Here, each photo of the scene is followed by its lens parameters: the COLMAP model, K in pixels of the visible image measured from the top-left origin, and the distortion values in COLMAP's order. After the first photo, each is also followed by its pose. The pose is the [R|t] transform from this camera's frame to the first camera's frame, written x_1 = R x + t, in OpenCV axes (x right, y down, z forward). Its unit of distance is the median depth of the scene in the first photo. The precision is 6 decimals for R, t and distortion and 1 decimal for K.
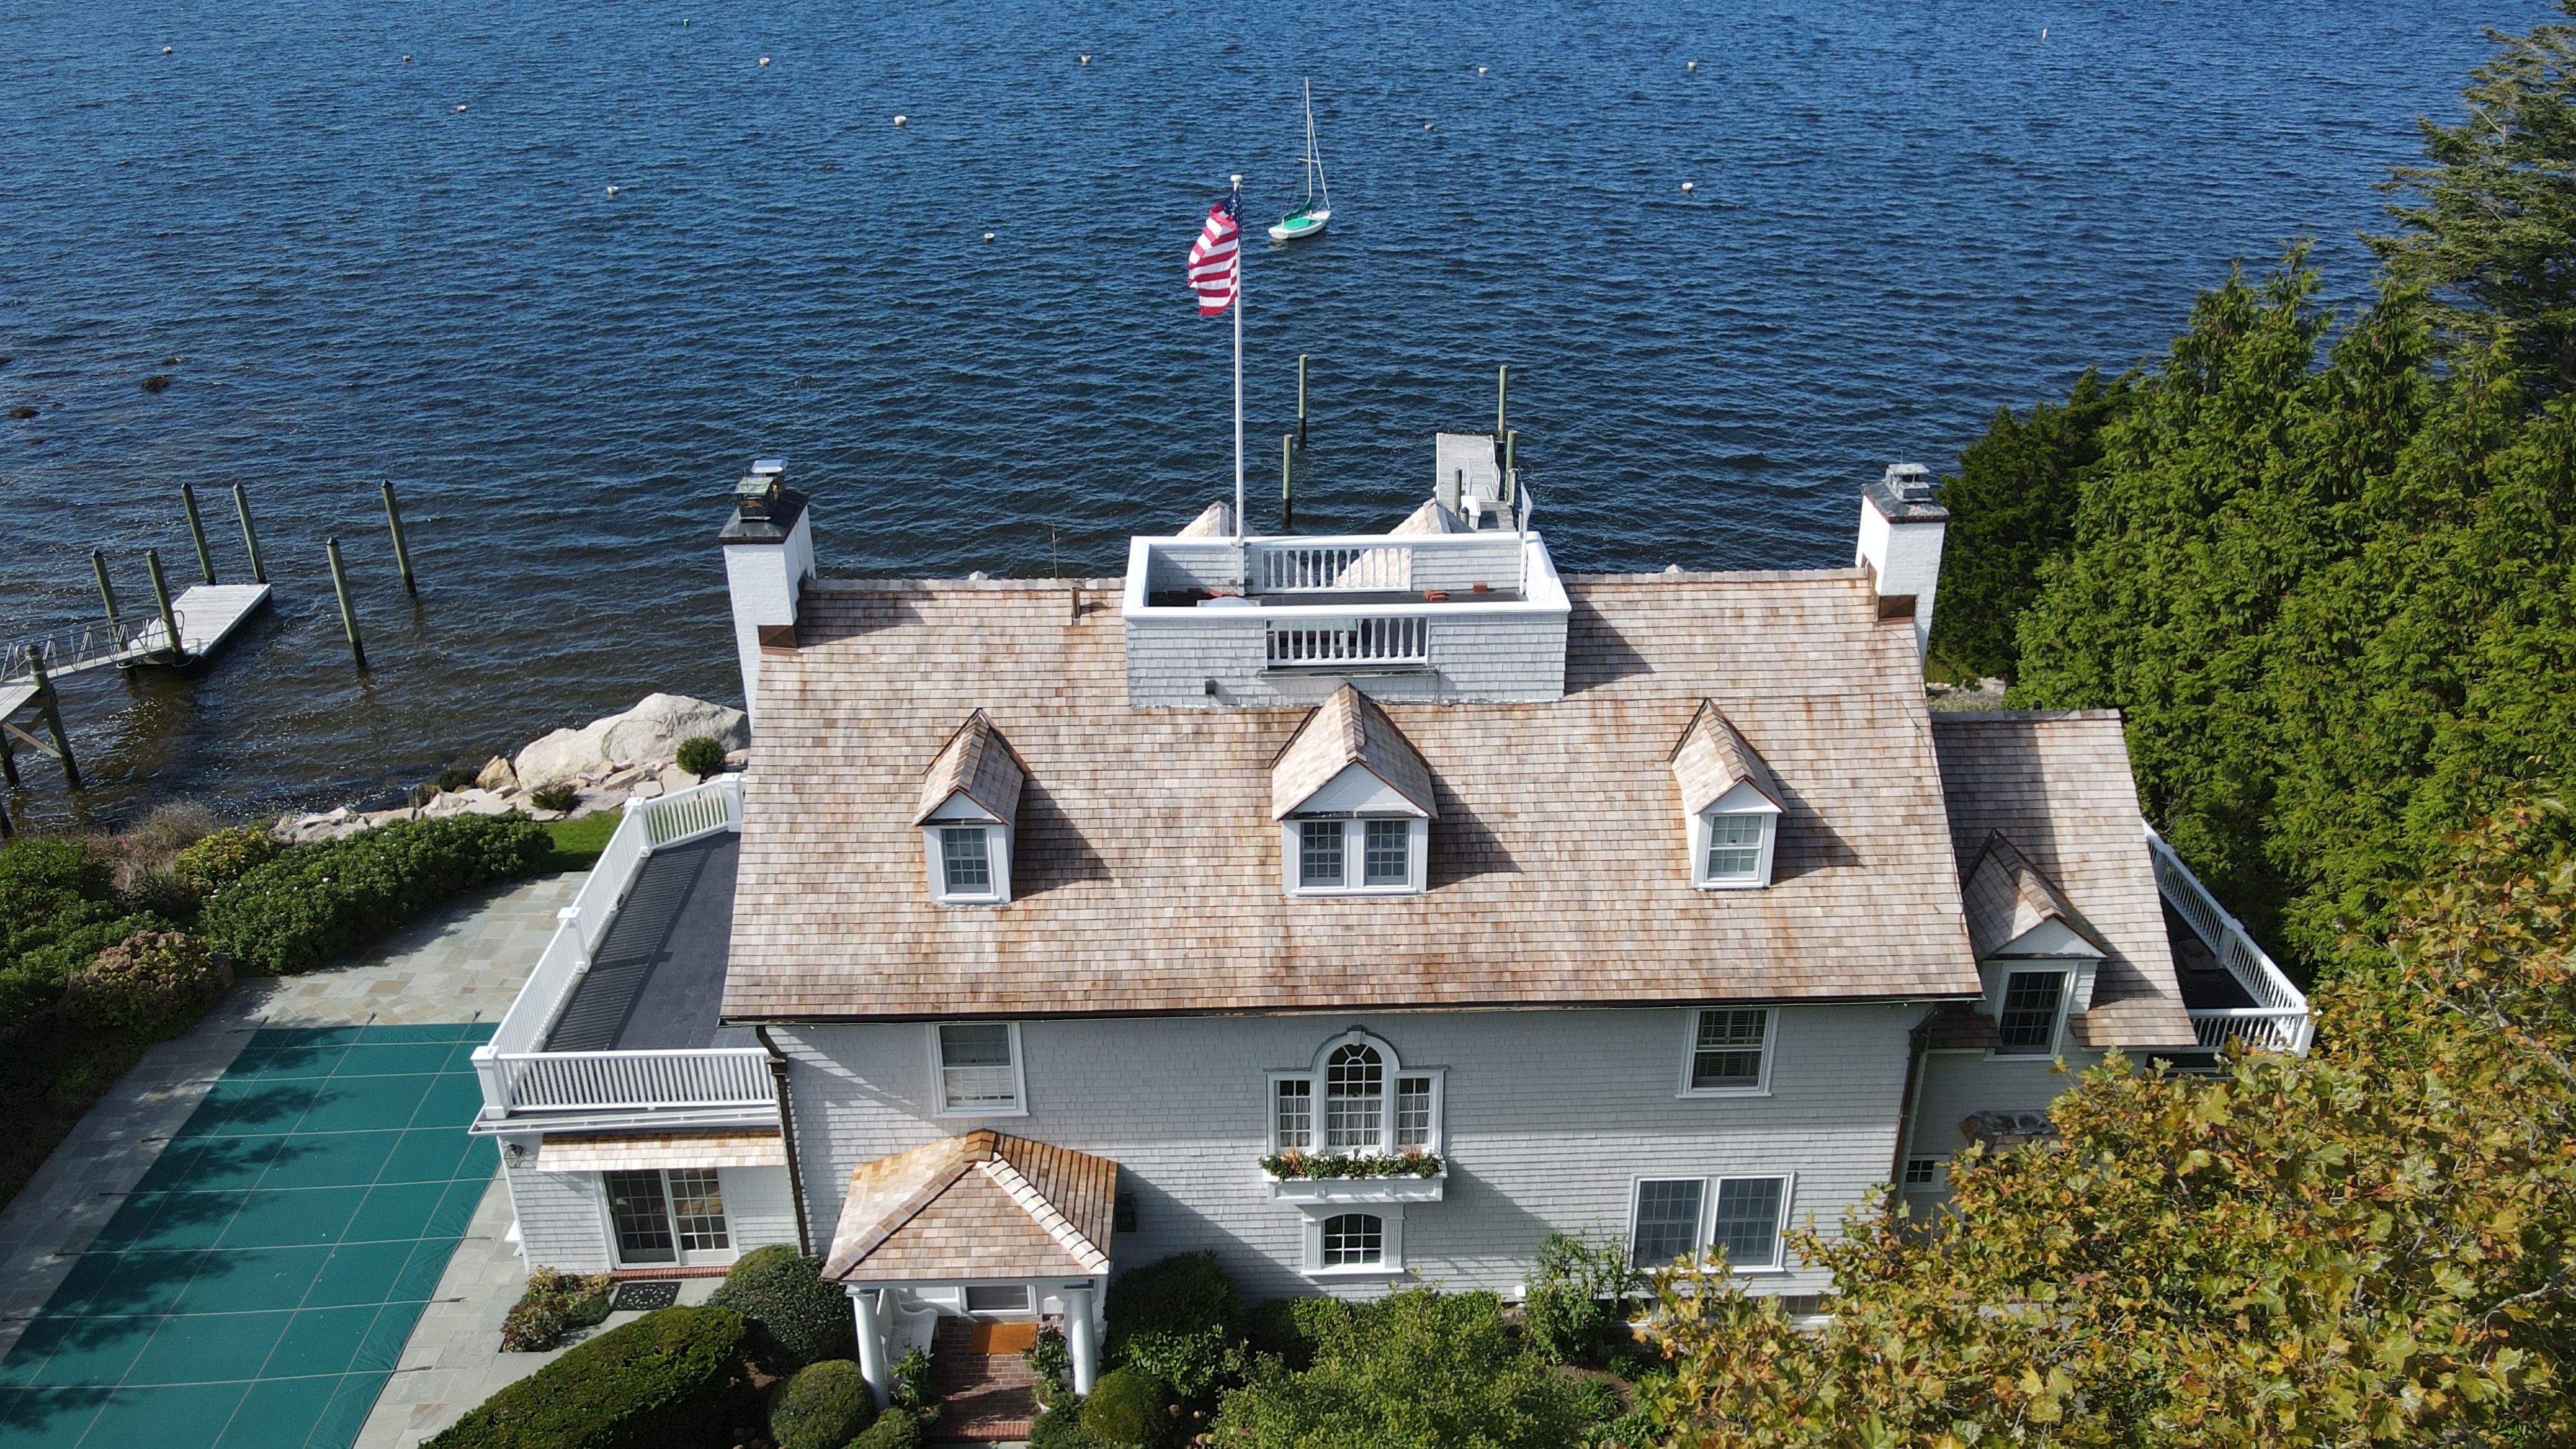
lens RADIAL K [[1882.3, 0, 1299.9], [0, 1882.3, 739.5], [0, 0, 1]] dist [0.011230, 0.025044]
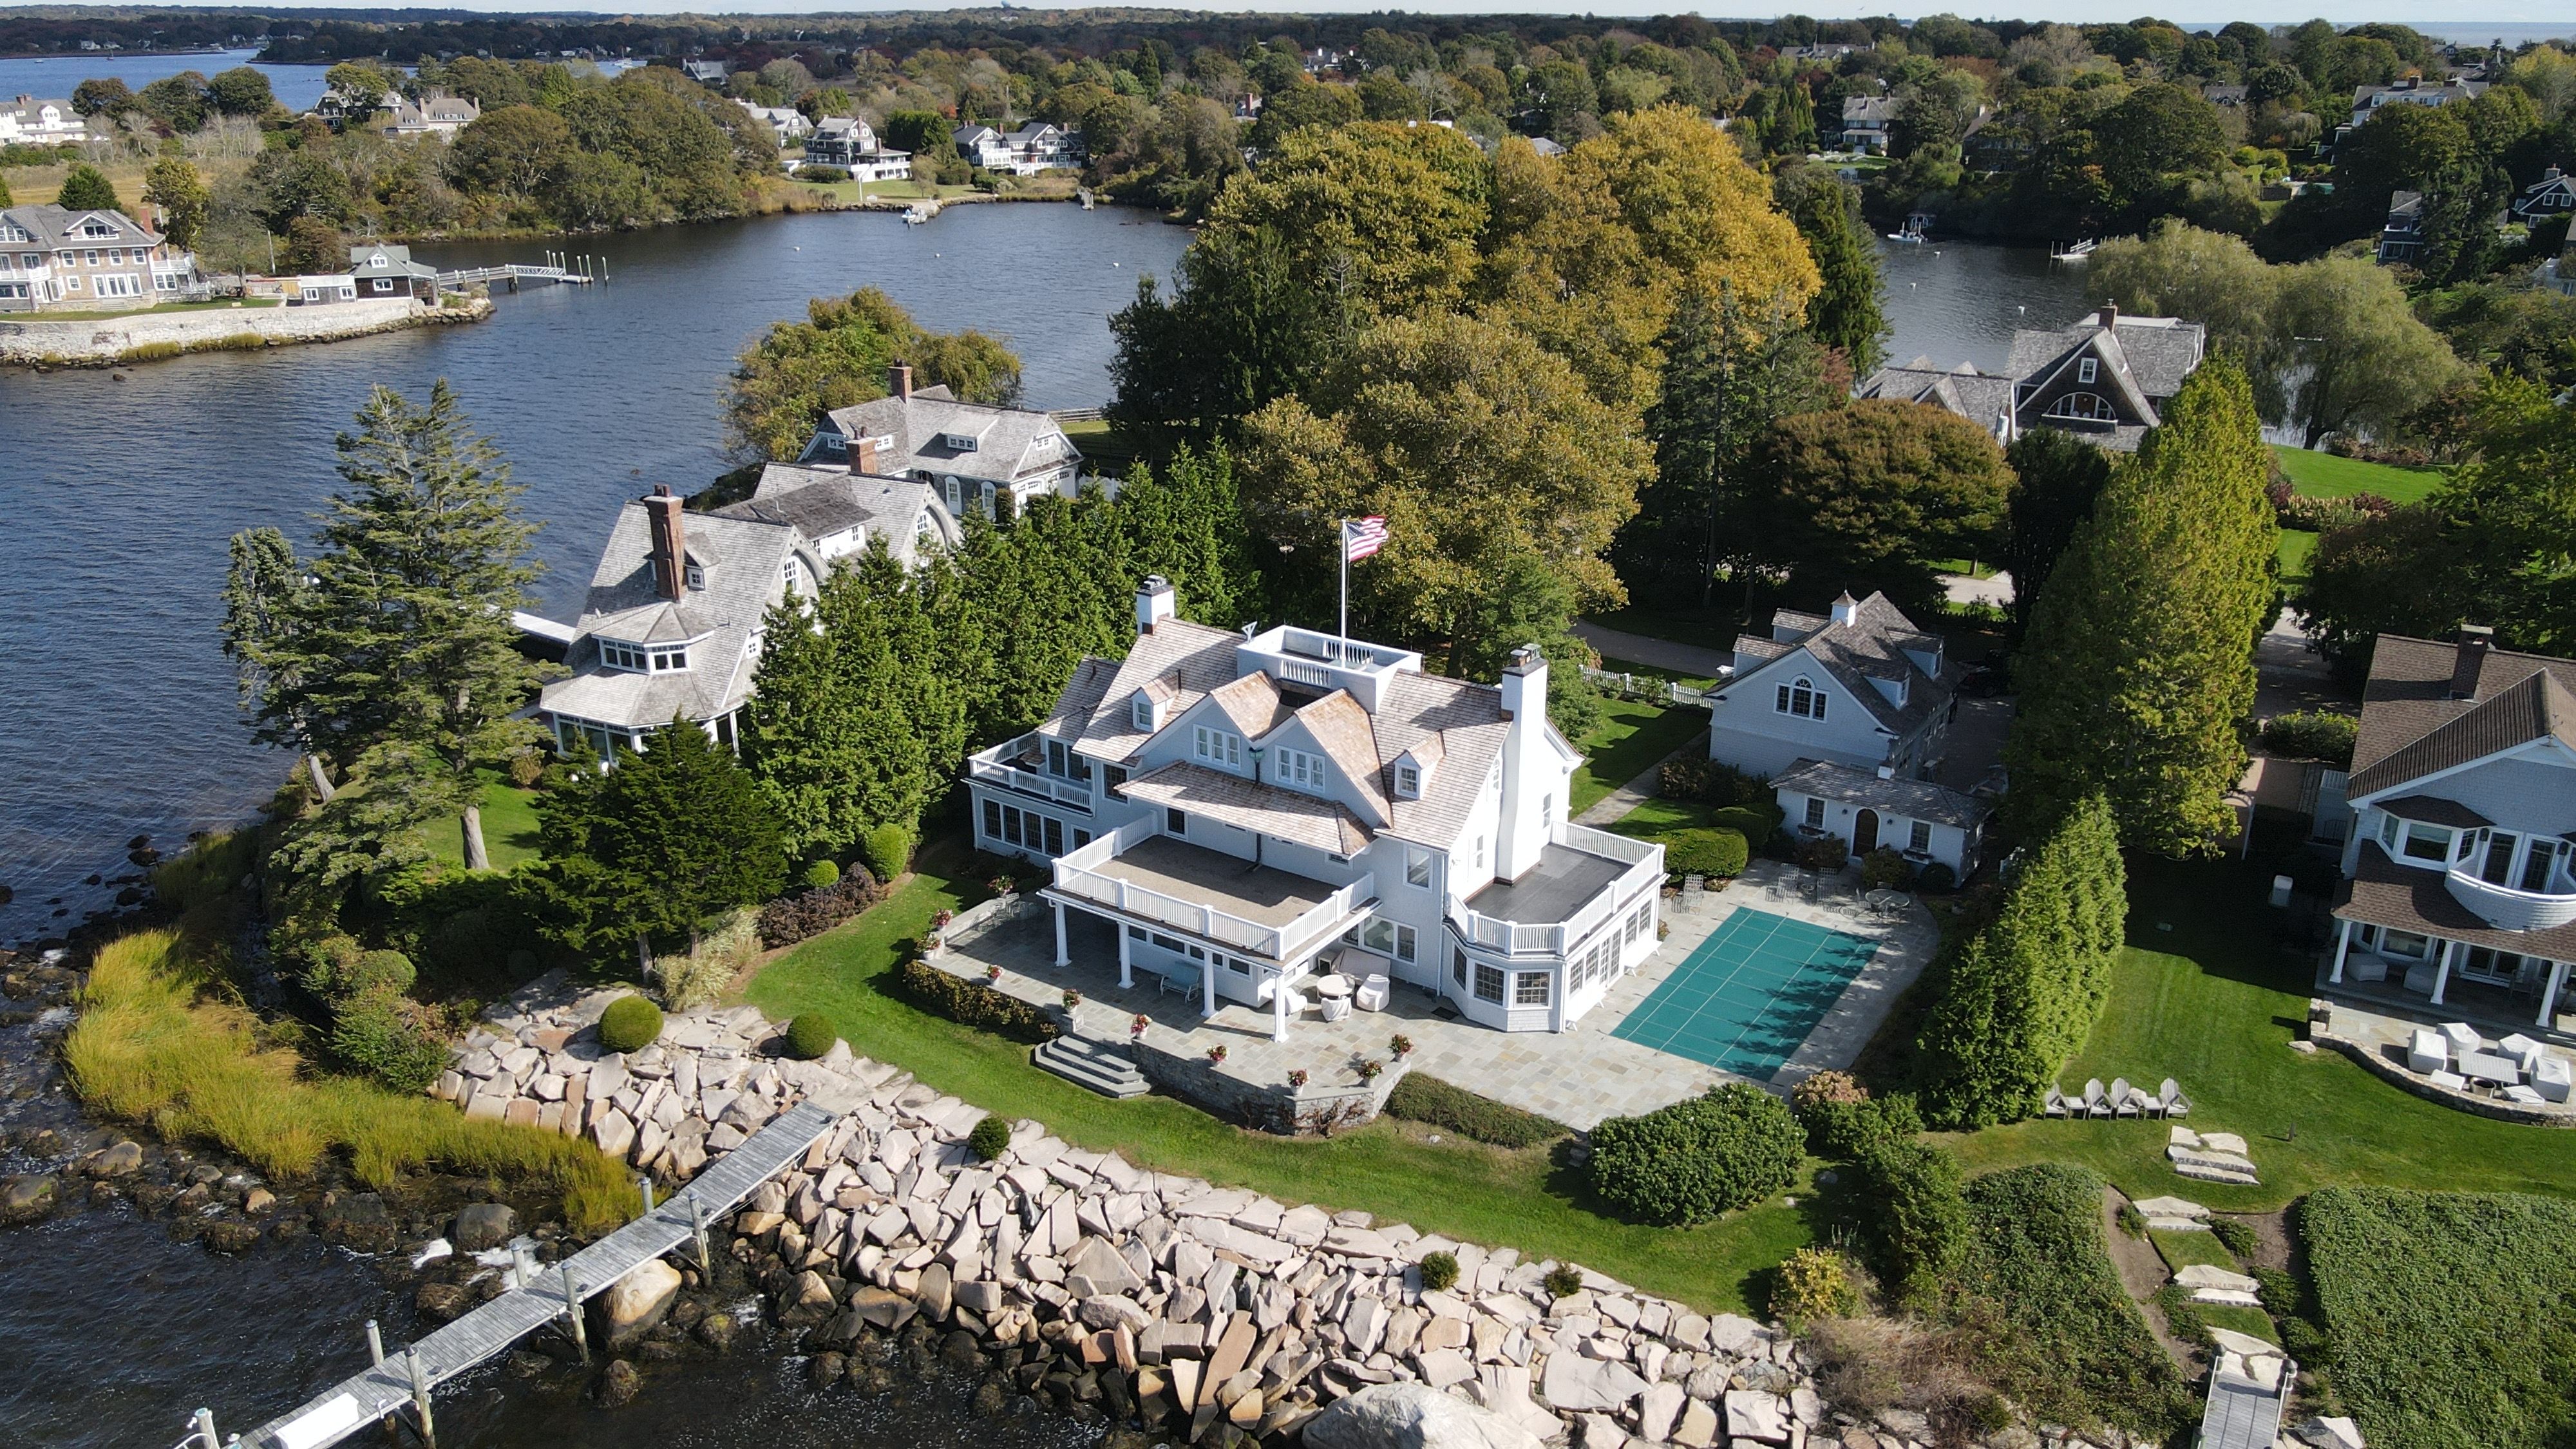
lens RADIAL K [[1882.3, 0, 1292.1], [0, 1882.3, 721.9], [0, 0, 1]] dist [0.011230, 0.025044]
pose [[-0.800488, -0.210800, 0.561055, -1.440214], [0.259600, 0.721794, 0.641578, -1.729692], [-0.540210, 0.659225, -0.523064, 2.510079]]
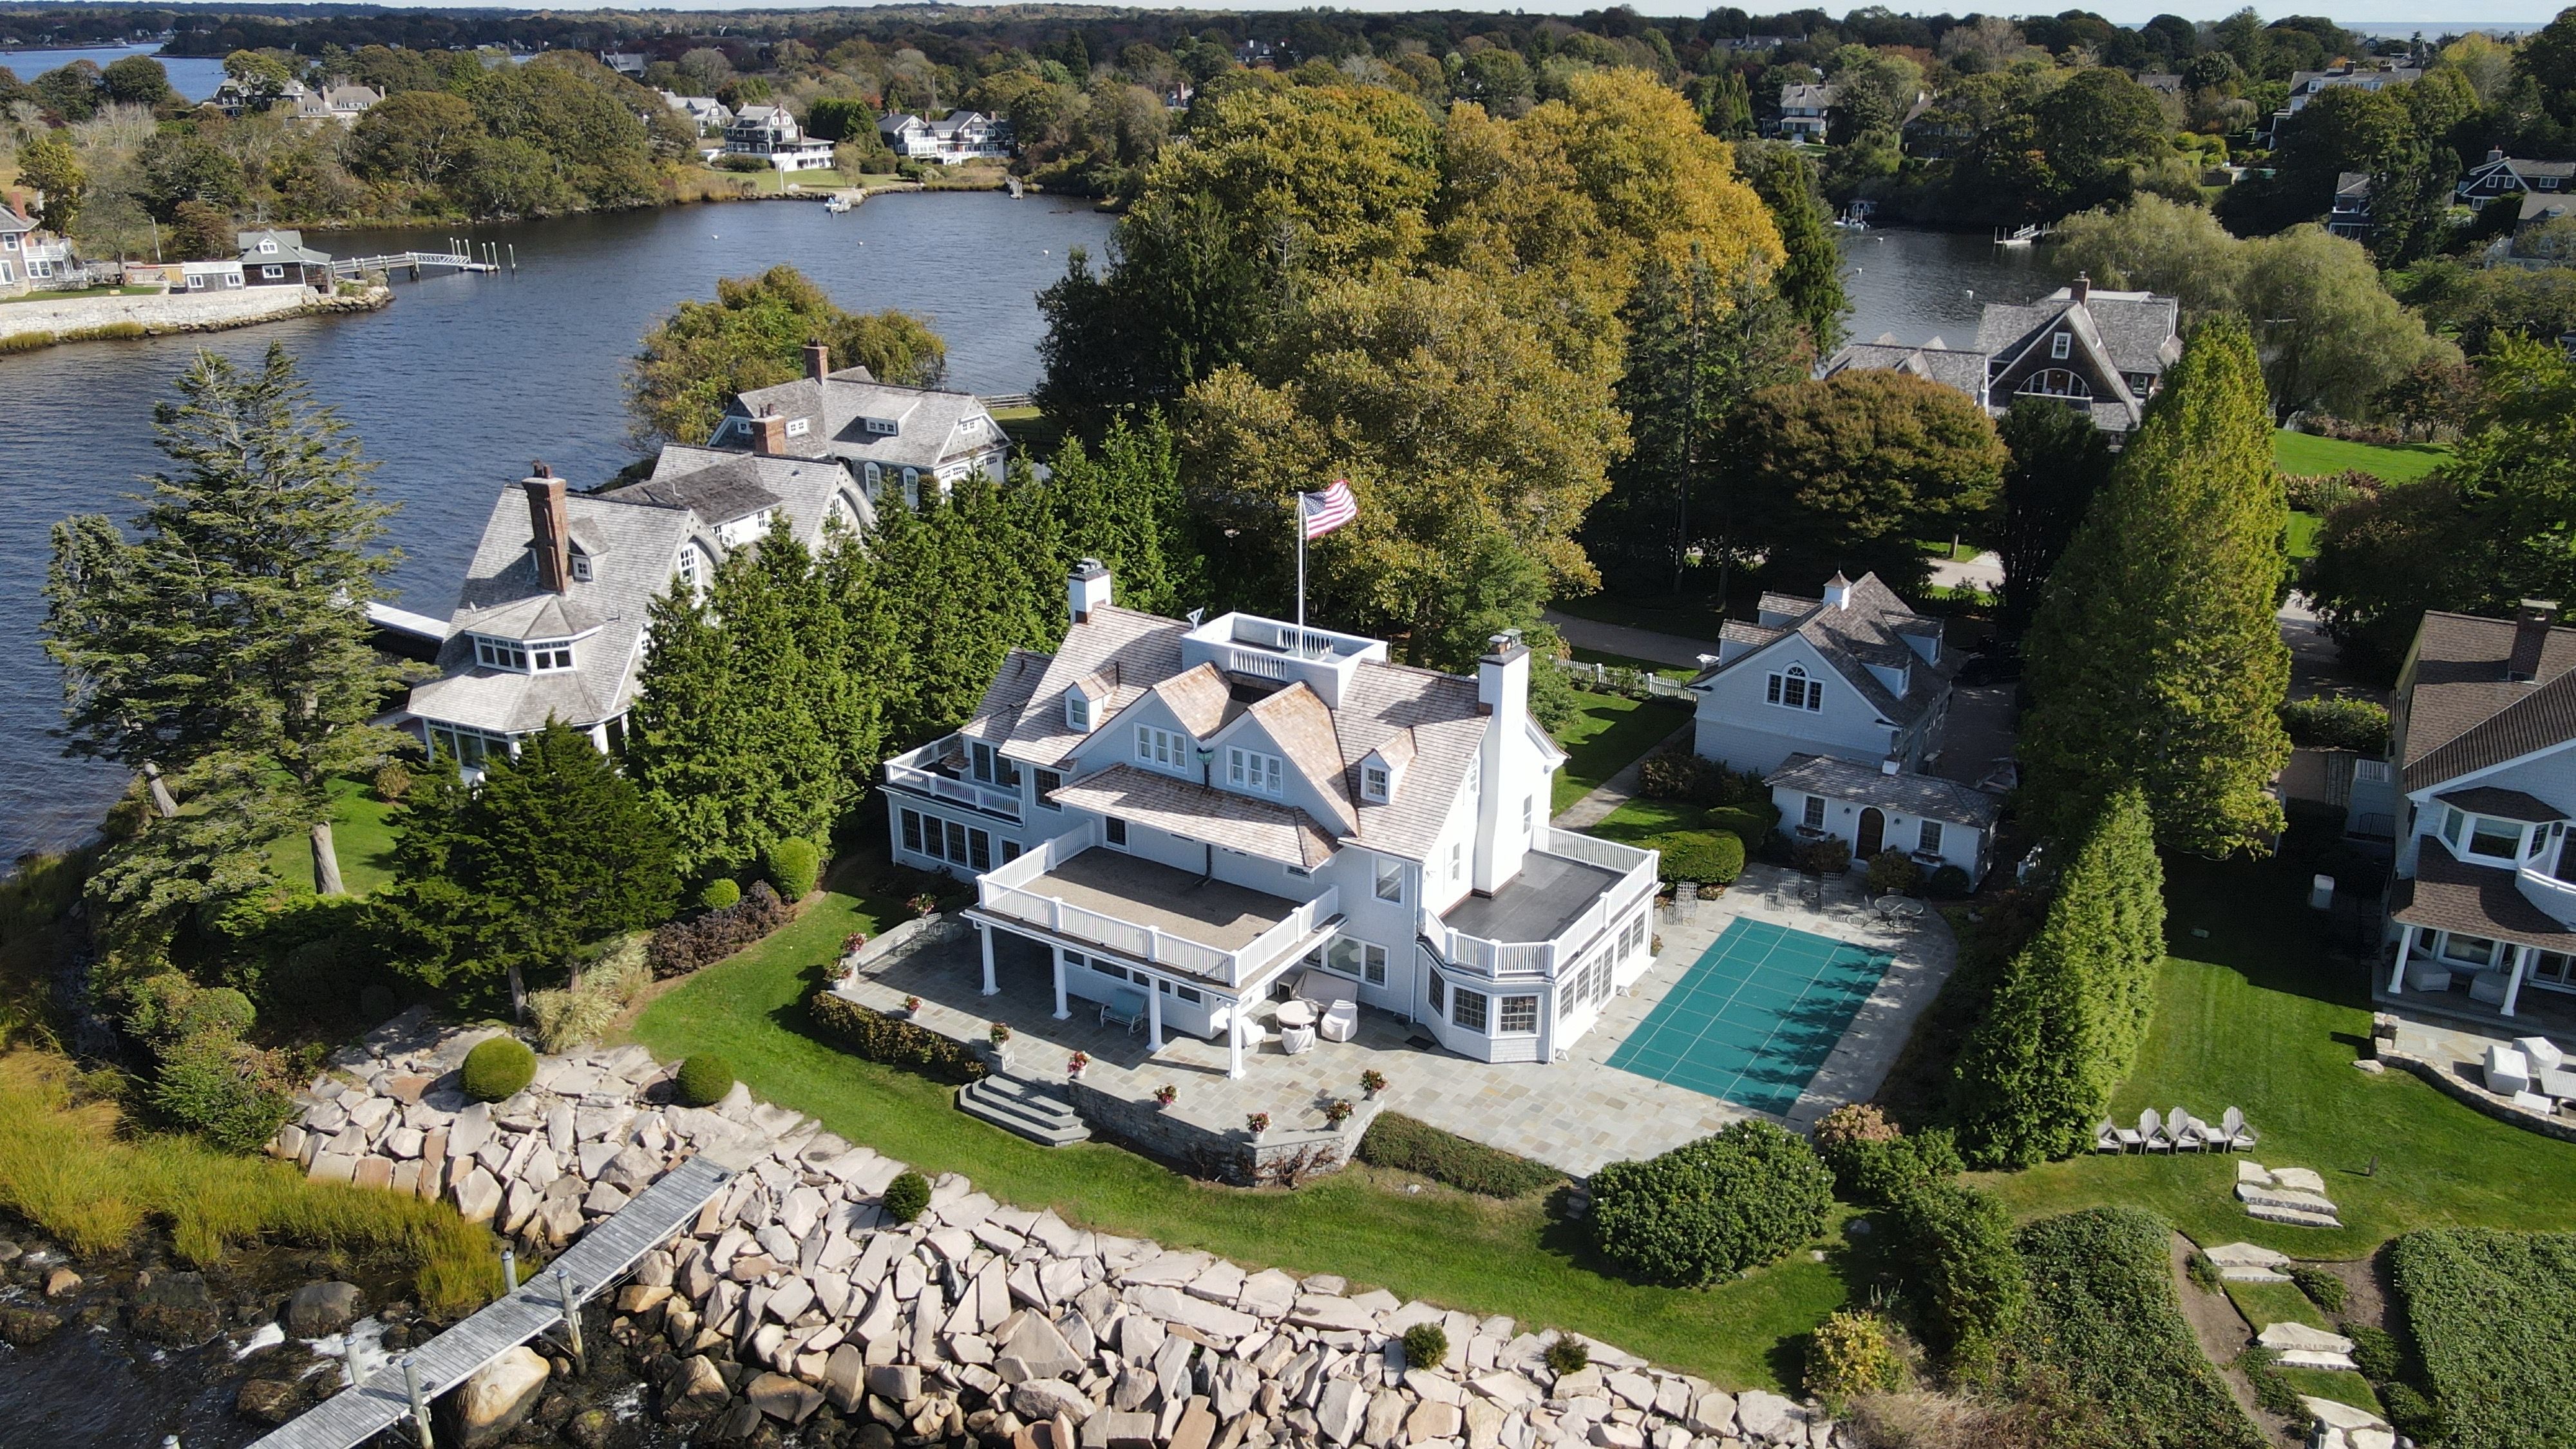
lens RADIAL K [[1882.3, 0, 1289.4], [0, 1882.3, 732.0], [0, 0, 1]] dist [0.011230, 0.025044]
pose [[-0.820133, -0.205362, 0.534049, -1.276334], [0.246554, 0.715427, 0.653739, -1.561381], [-0.516327, 0.667825, -0.536112, 2.382823]]
